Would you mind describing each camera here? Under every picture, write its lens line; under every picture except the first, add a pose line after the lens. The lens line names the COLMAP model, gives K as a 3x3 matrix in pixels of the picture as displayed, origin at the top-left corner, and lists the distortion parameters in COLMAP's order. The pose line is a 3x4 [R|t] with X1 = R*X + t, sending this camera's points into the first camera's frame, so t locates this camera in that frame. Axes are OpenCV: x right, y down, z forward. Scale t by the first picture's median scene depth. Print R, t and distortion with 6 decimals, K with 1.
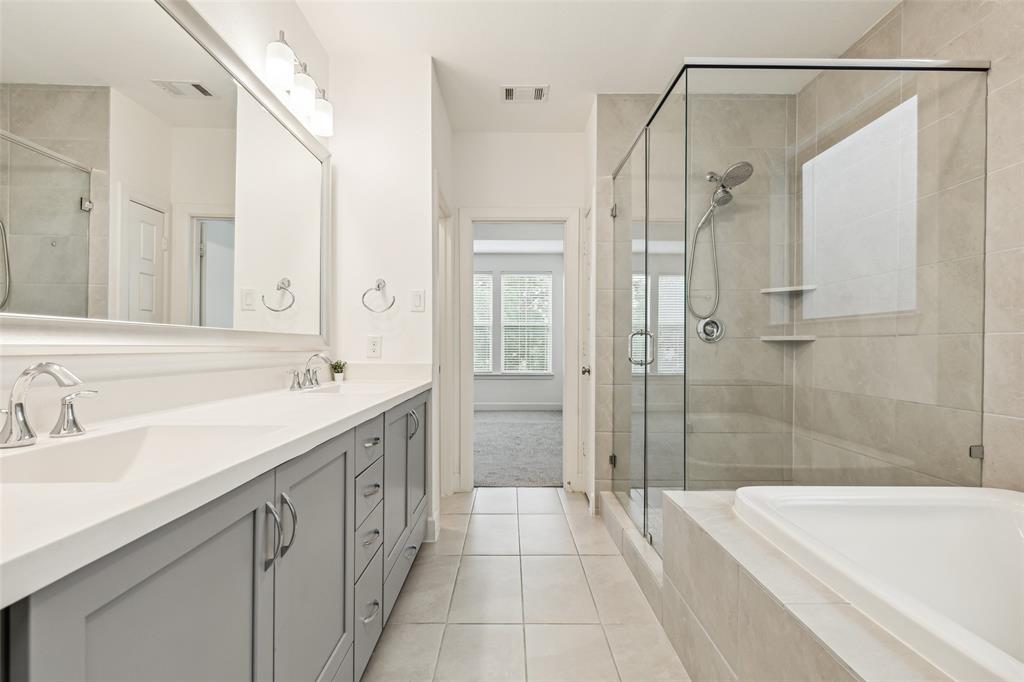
lens RADIAL K [[468.5, 0, 507.9], [0, 468.5, 346.5], [0, 0, 1]] dist [0.003345, 0.000299]
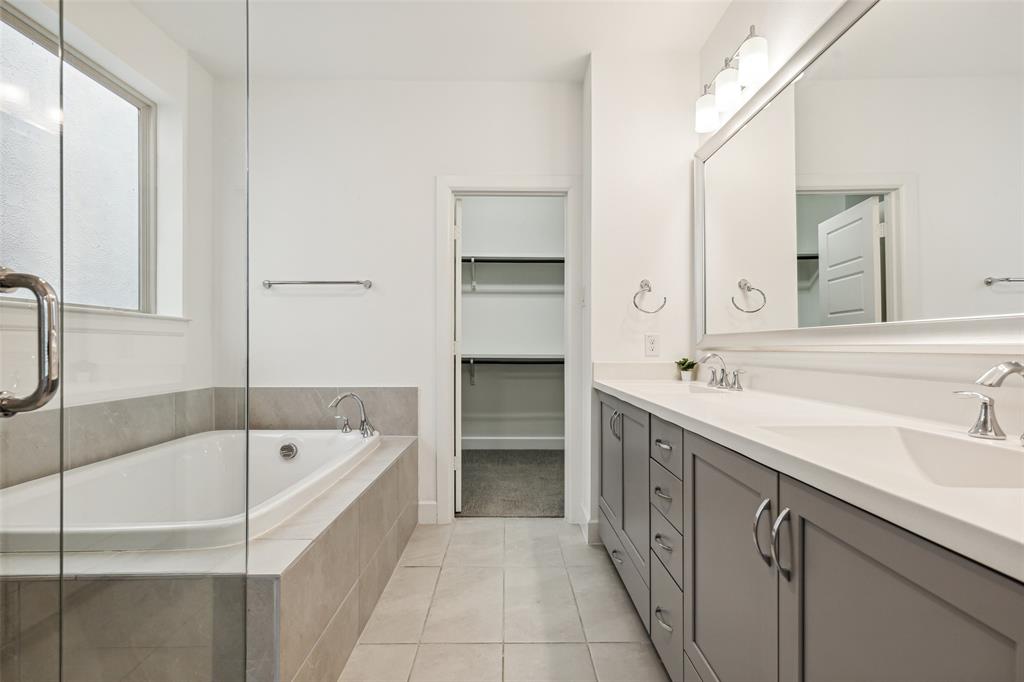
lens RADIAL K [[468.5, 0, 507.9], [0, 468.5, 346.5], [0, 0, 1]] dist [0.003345, 0.000299]
pose [[-0.999957, 0.000210, -0.009232, 0.037190], [0.000245, 0.999993, -0.003761, 0.004906], [0.009231, -0.003763, -0.999950, 2.072347]]
